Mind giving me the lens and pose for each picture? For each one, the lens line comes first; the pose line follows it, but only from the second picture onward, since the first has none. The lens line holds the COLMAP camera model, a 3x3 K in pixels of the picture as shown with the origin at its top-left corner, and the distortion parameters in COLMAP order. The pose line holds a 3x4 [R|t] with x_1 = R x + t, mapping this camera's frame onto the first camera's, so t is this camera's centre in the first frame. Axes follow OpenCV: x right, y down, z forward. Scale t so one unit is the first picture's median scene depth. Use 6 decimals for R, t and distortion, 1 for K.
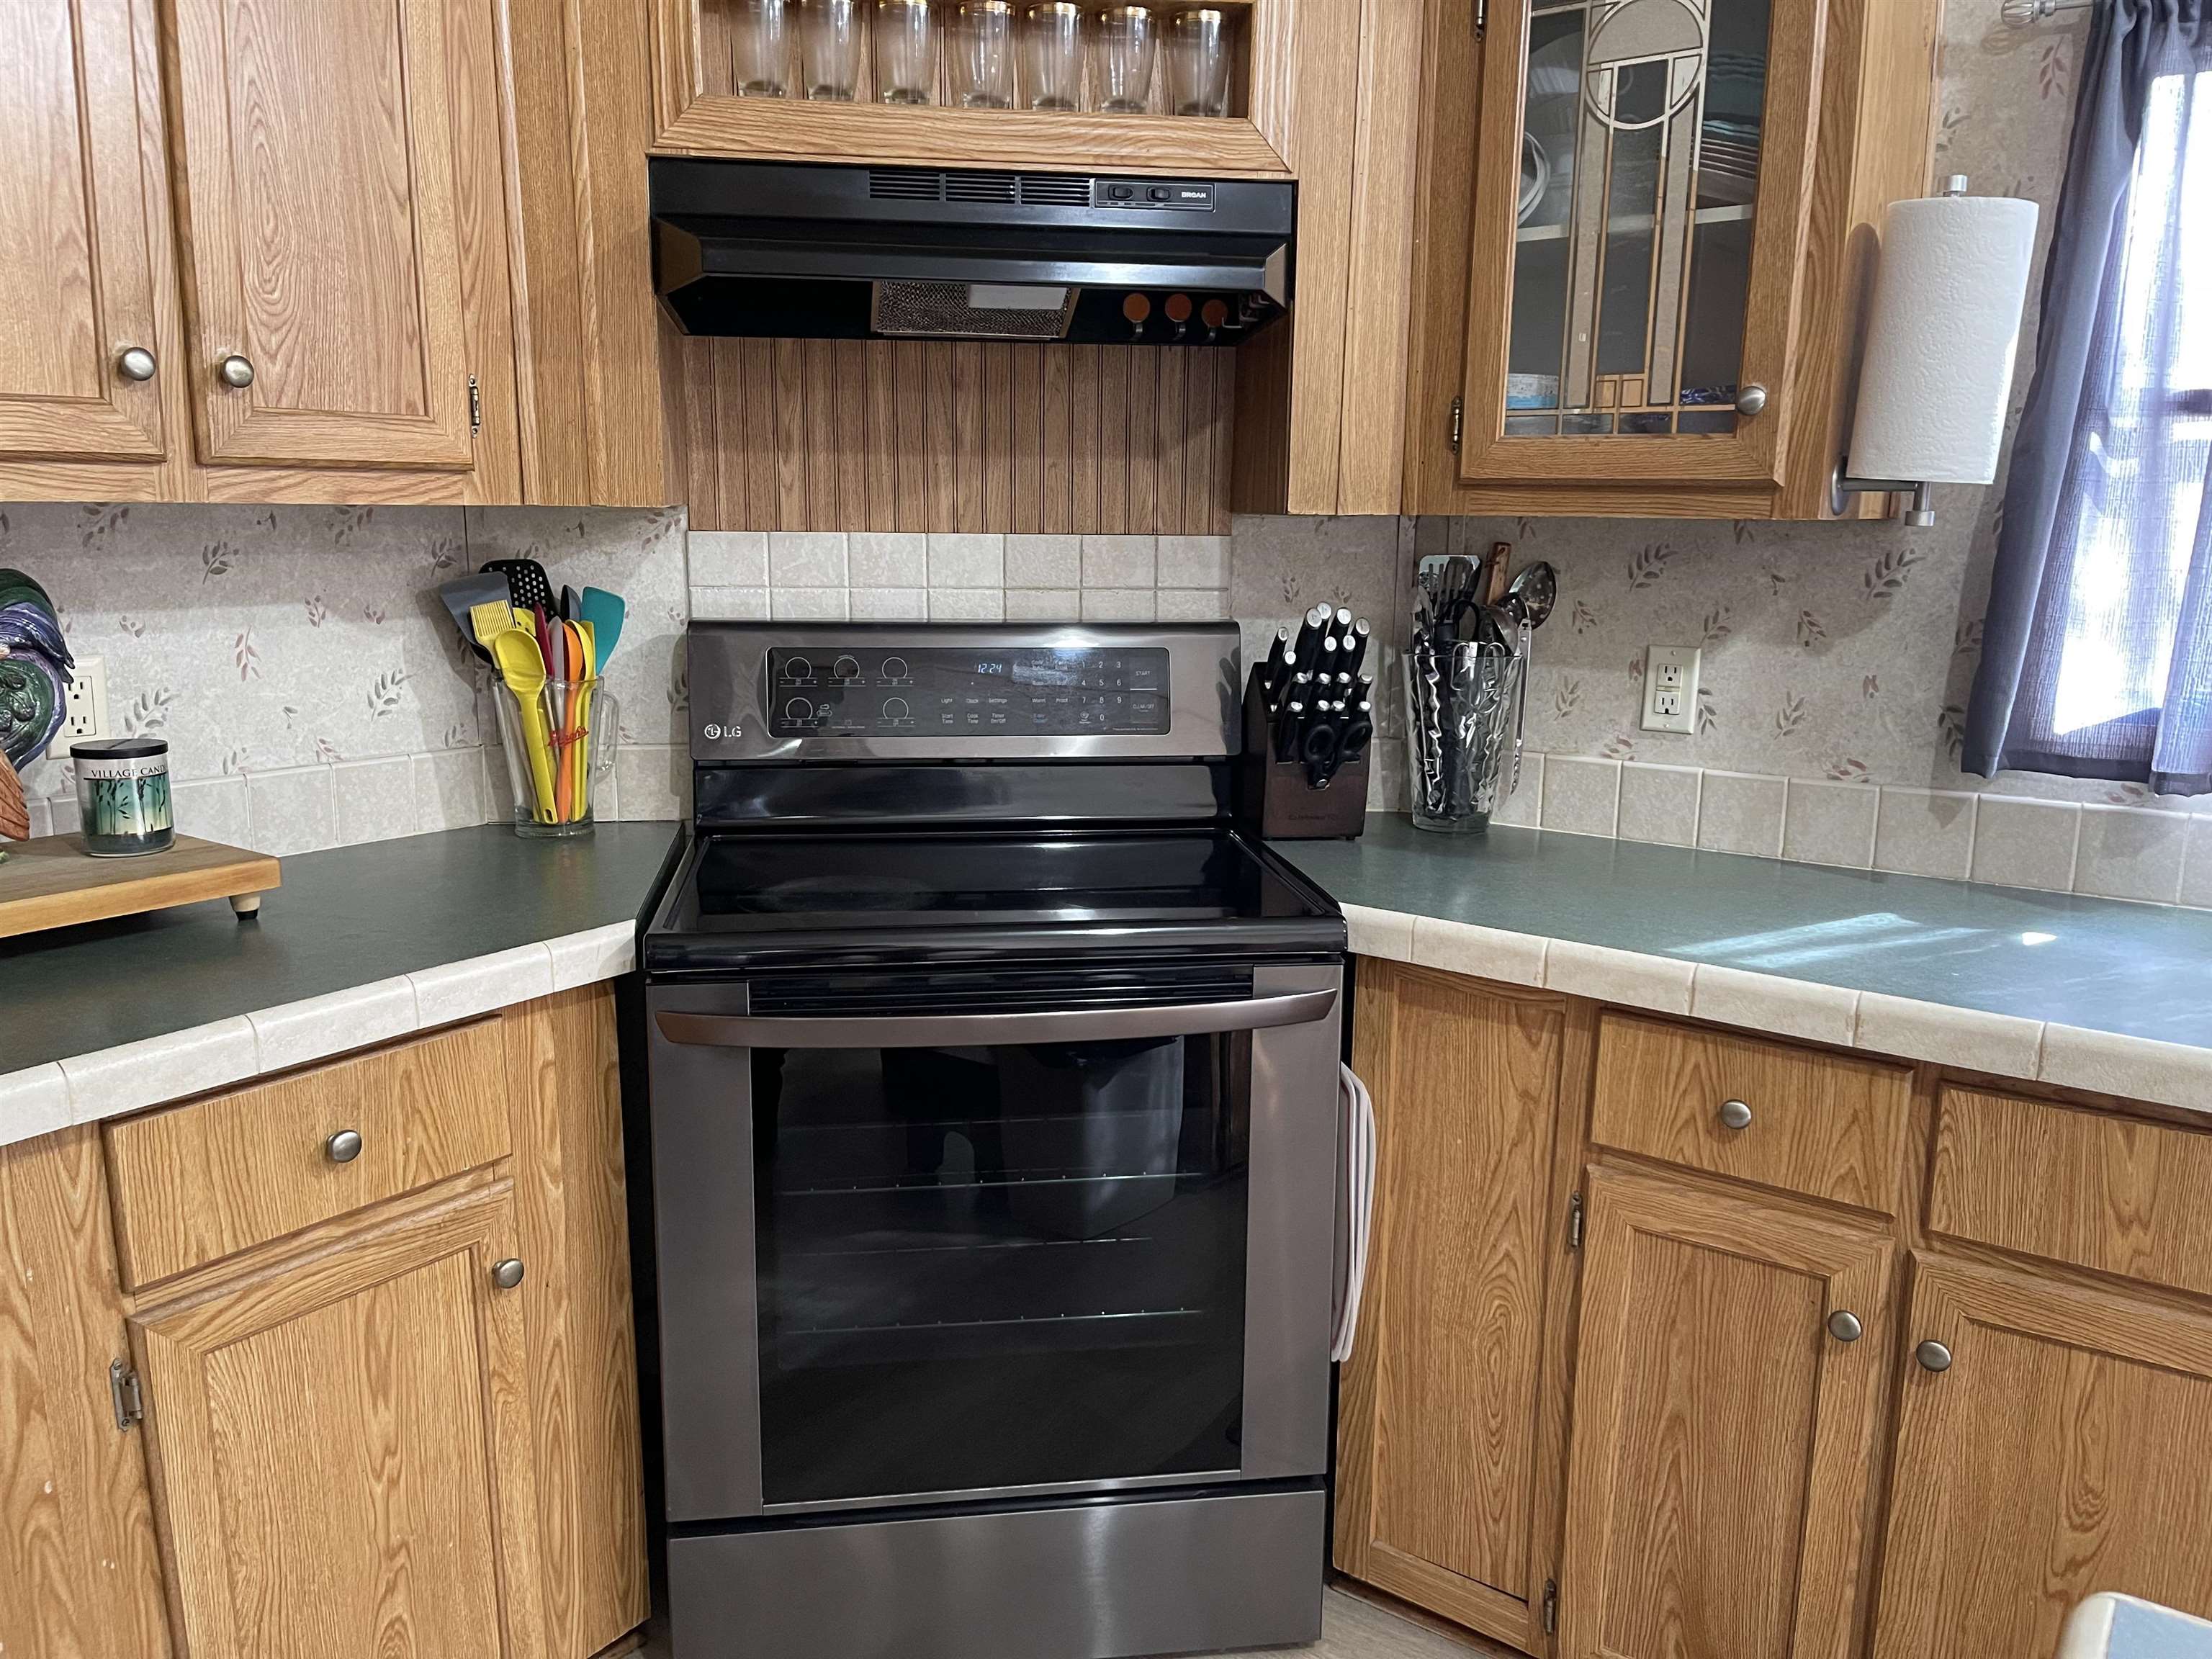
lens RADIAL K [[1683.9, 0, 1111.2], [0, 1683.9, 839.9], [0, 0, 1]] dist [0.062529, -0.086522]
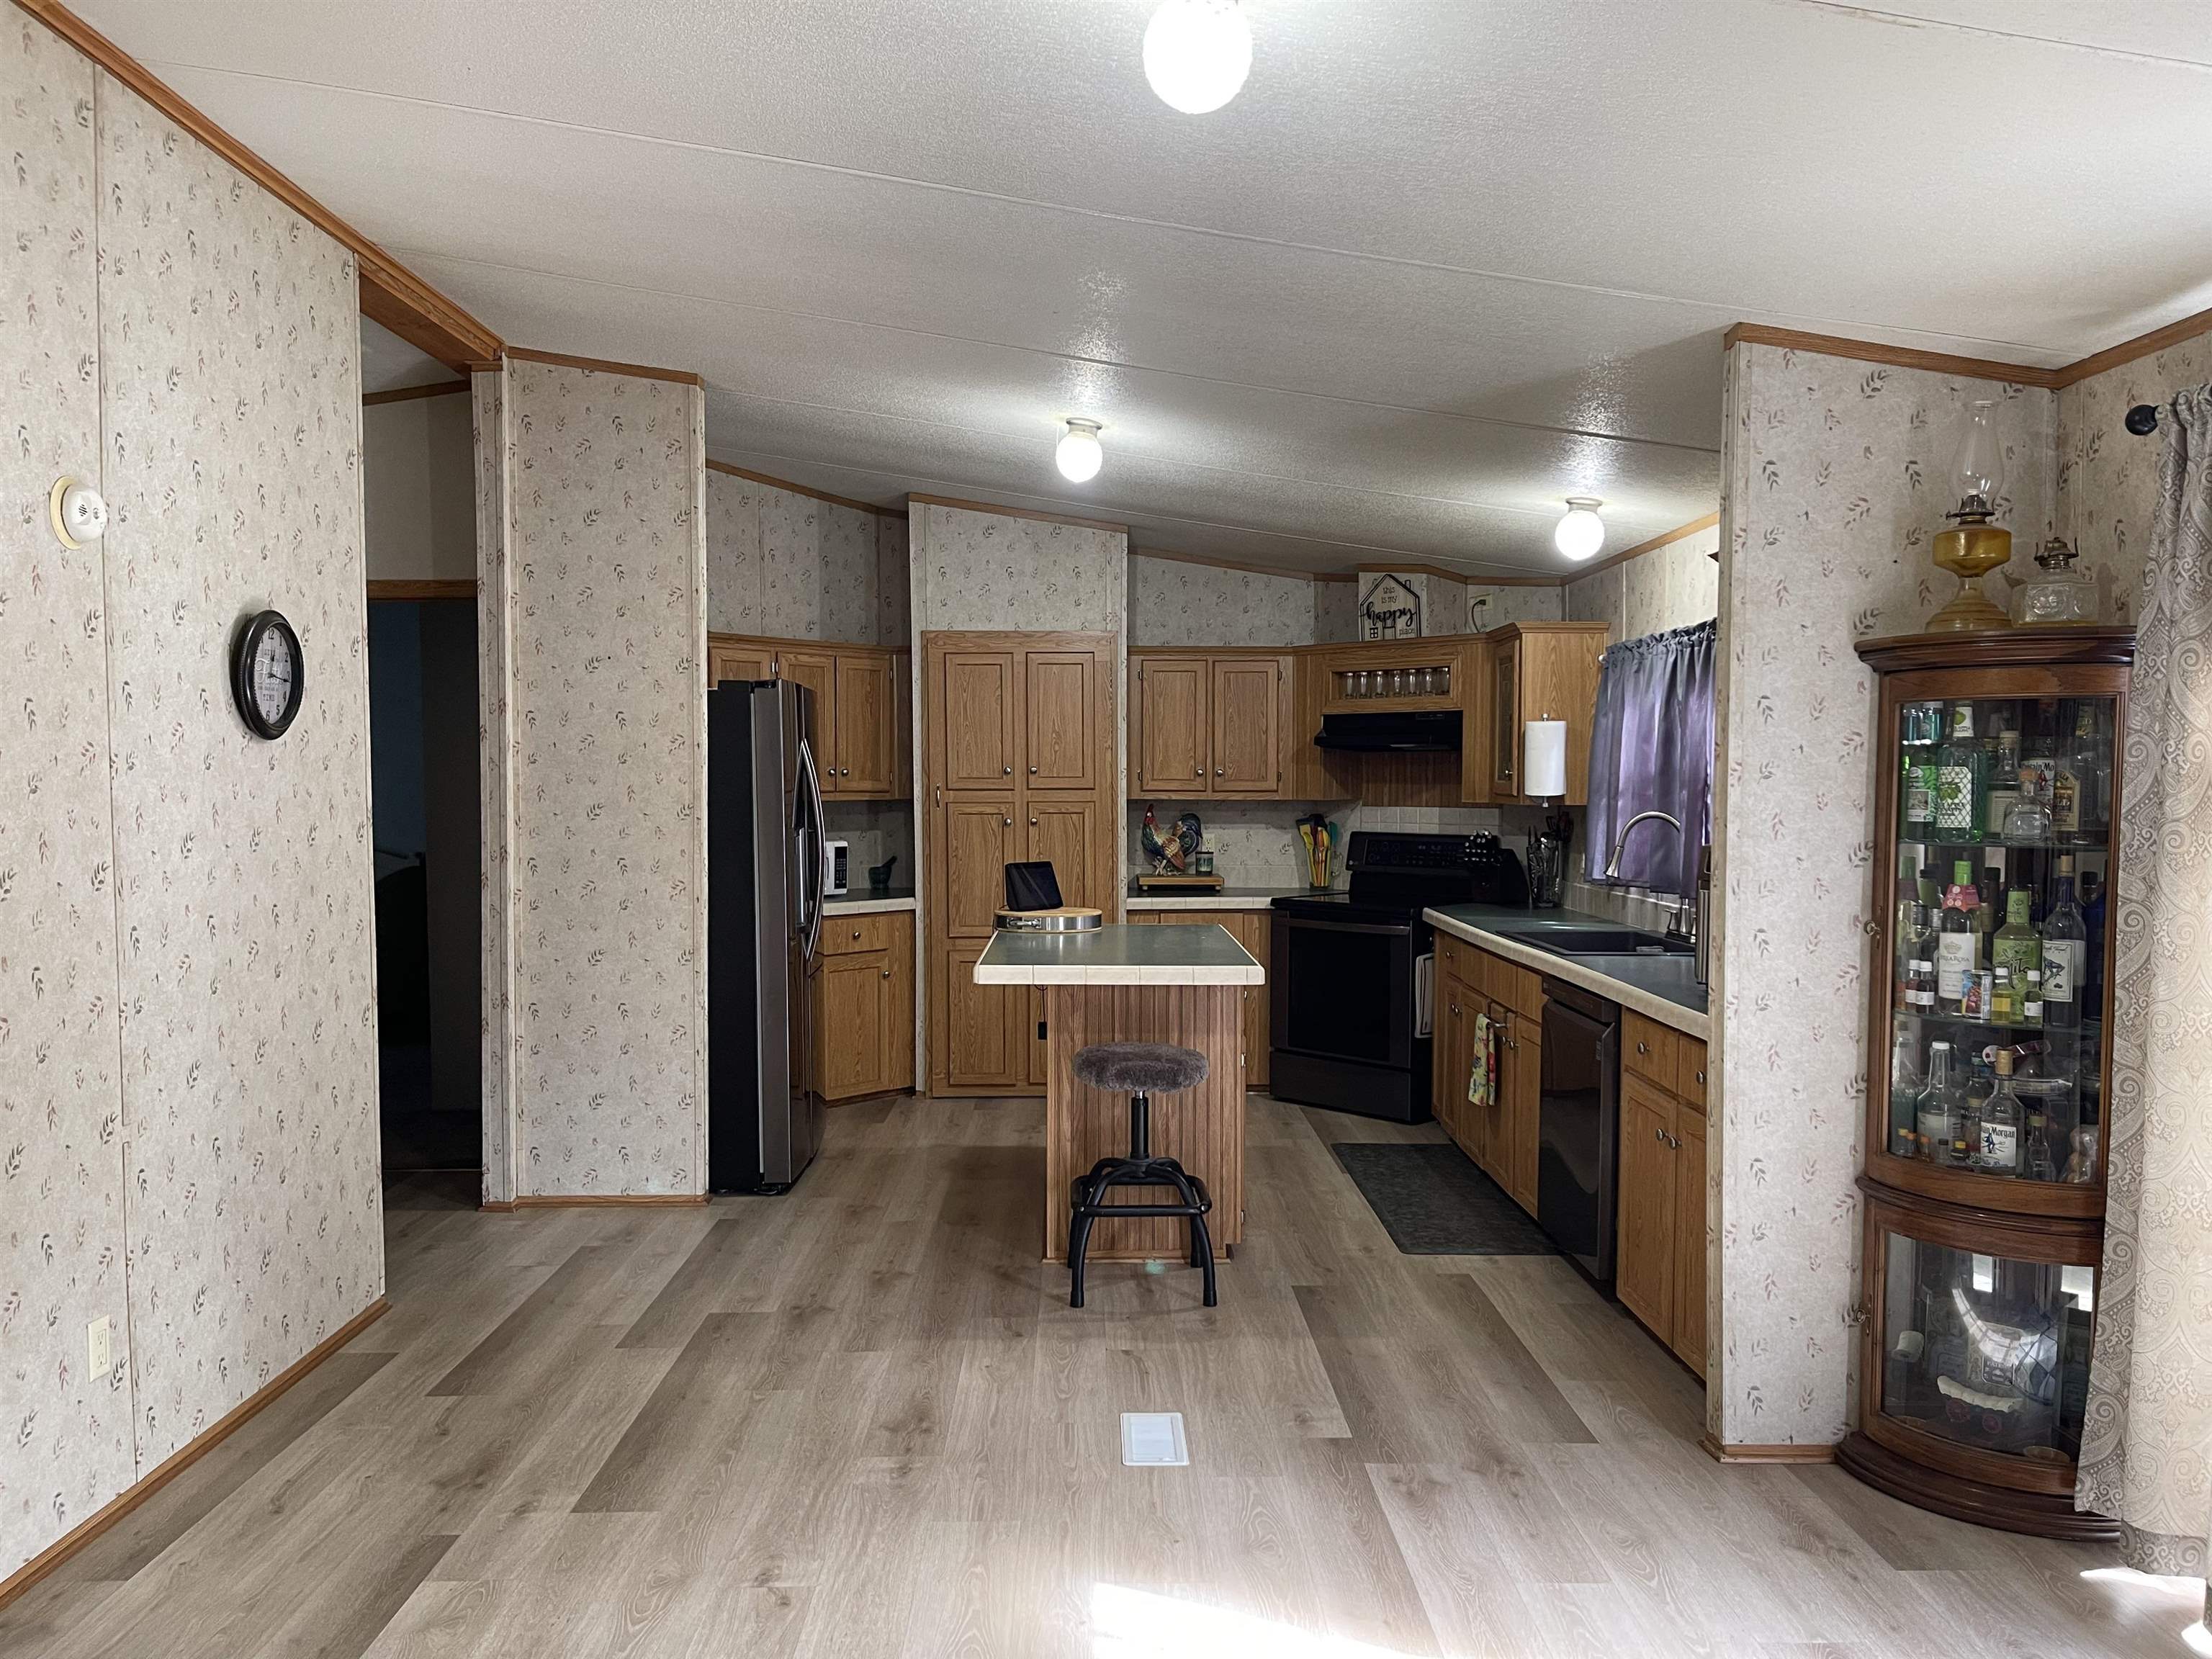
lens RADIAL K [[1654.9, 0, 1106.2], [0, 1654.9, 844.7], [0, 0, 1]] dist [0.073851, -0.106788]
pose [[0.589373, 0.024611, -0.807486, 2.685808], [-0.154742, 0.984467, -0.082939, 0.315385], [0.792902, 0.173834, 0.584027, -1.696802]]
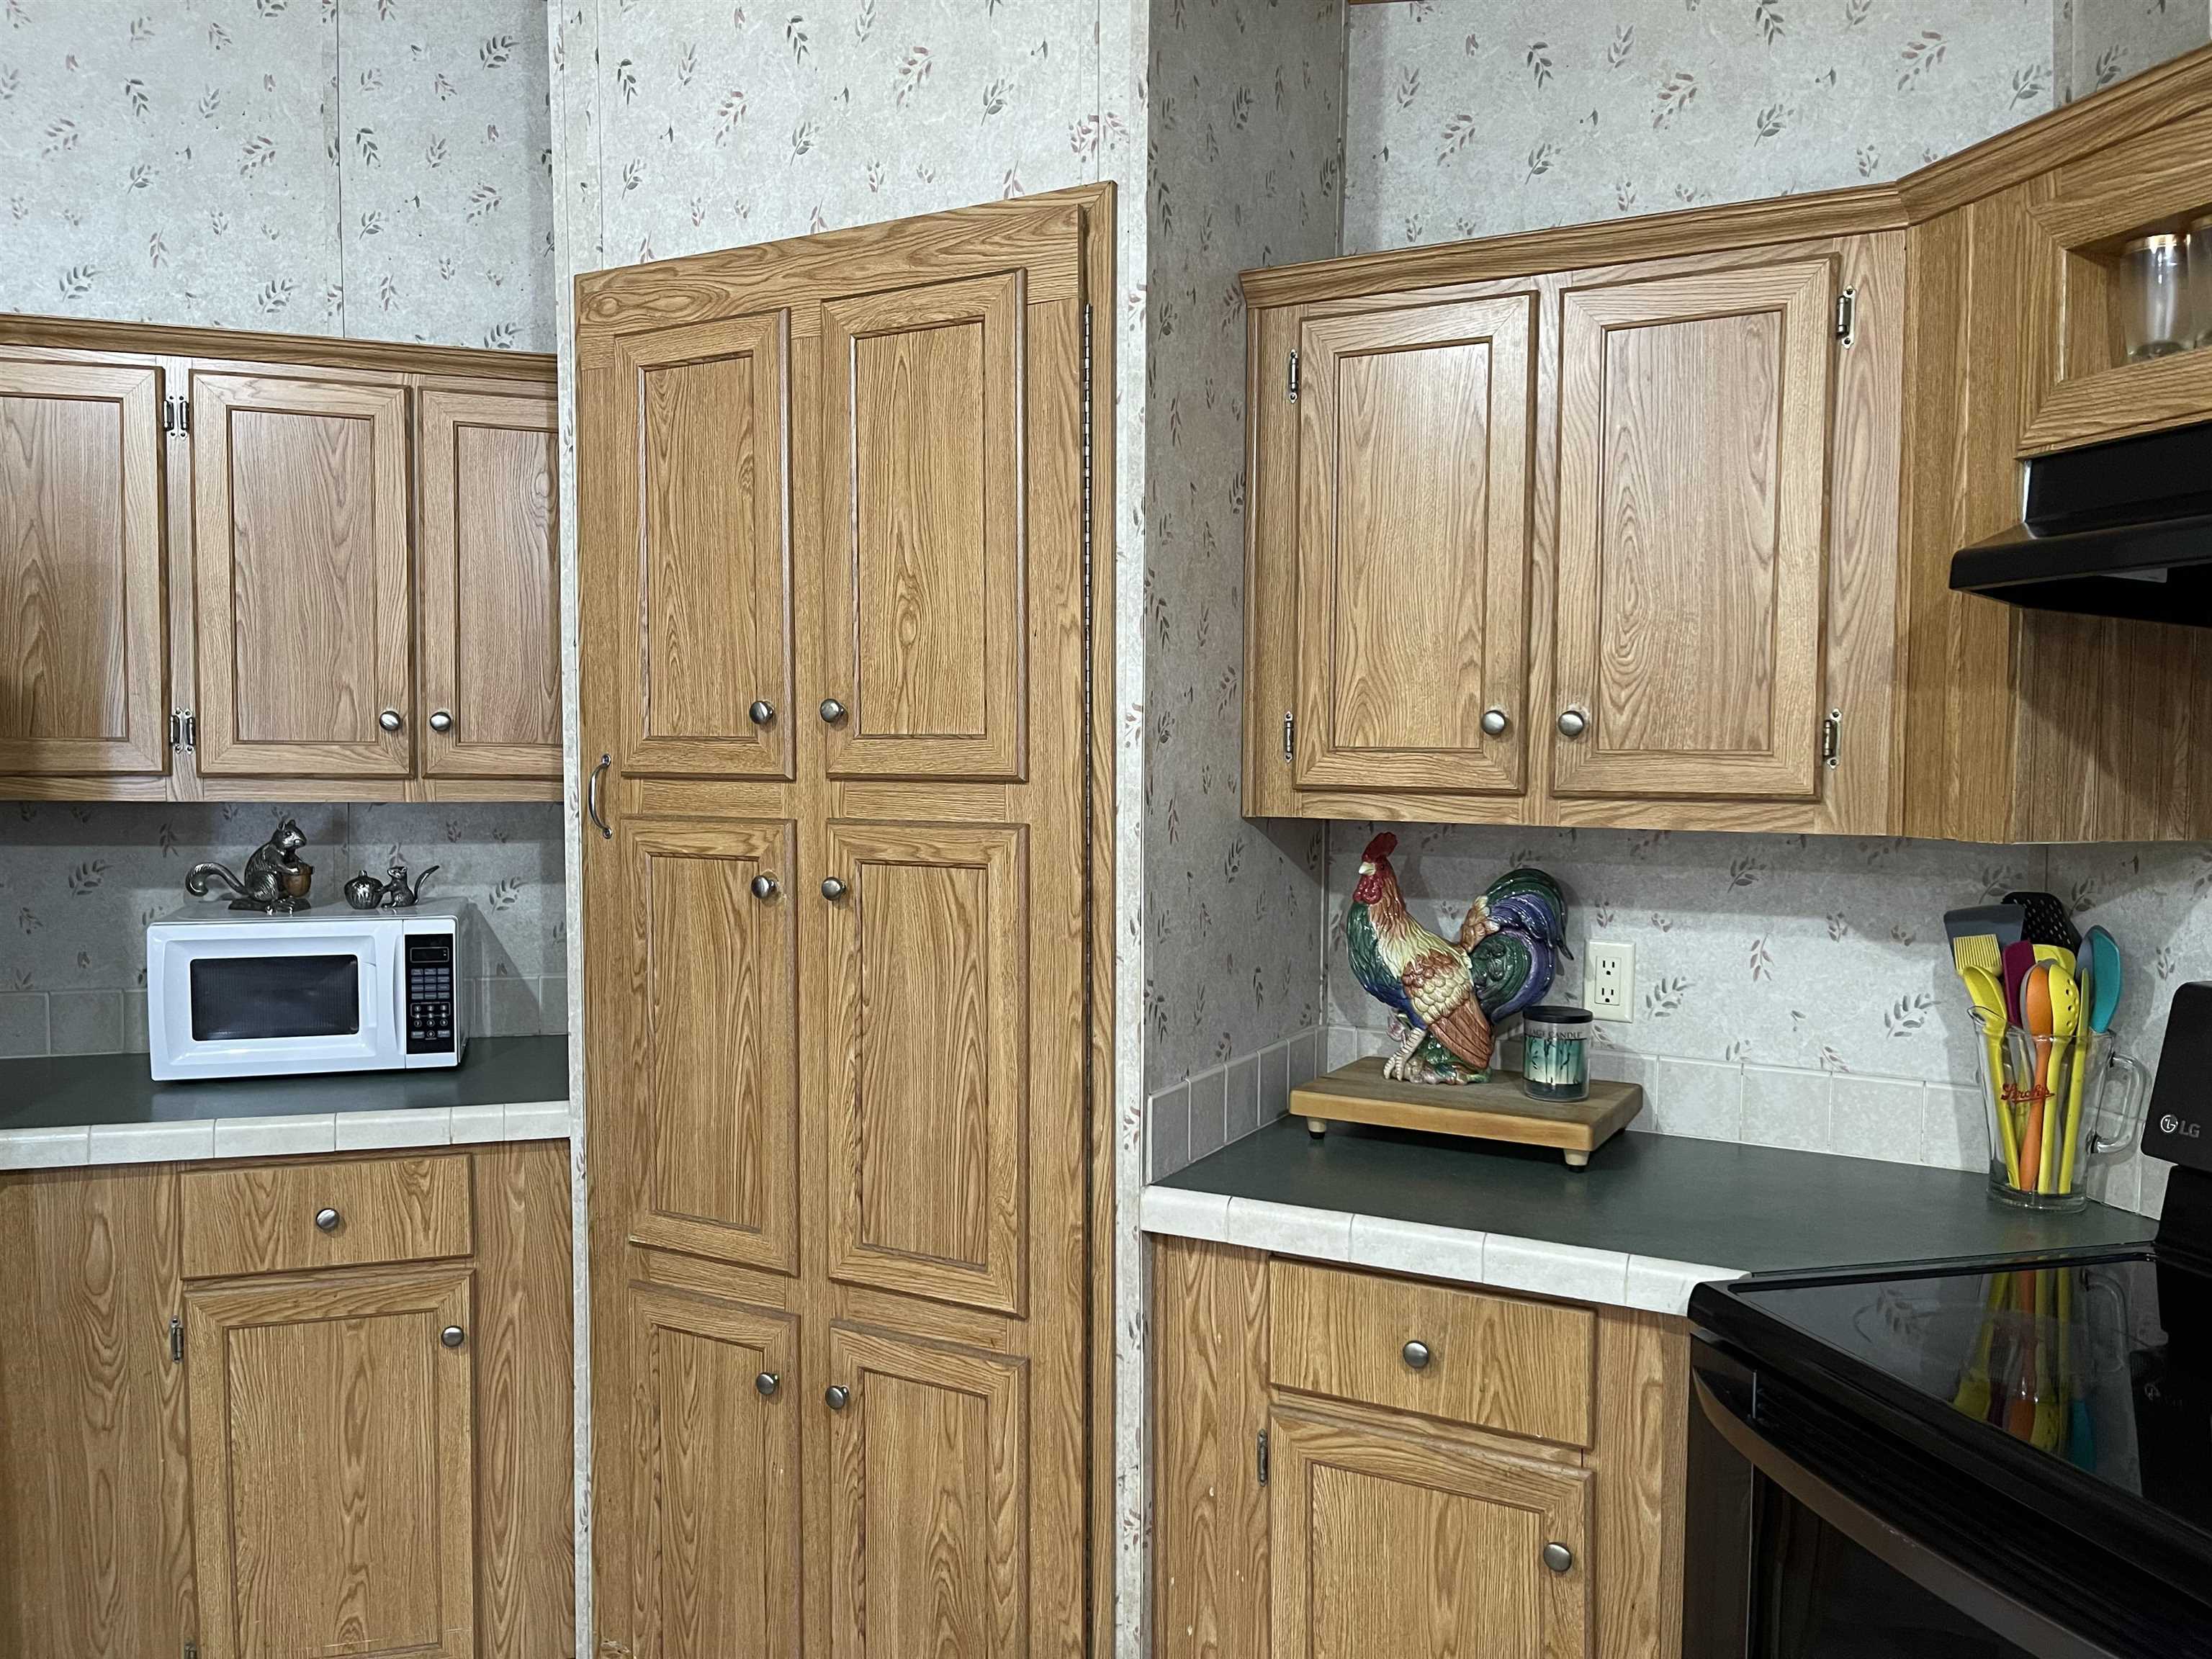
lens RADIAL K [[1683.9, 0, 1111.2], [0, 1683.9, 839.9], [0, 0, 1]] dist [0.062529, -0.086522]
pose [[0.115442, 0.042076, -0.992423, 0.587302], [-0.203652, 0.978881, 0.017812, -0.128886], [0.972213, 0.200053, 0.121573, 0.479287]]
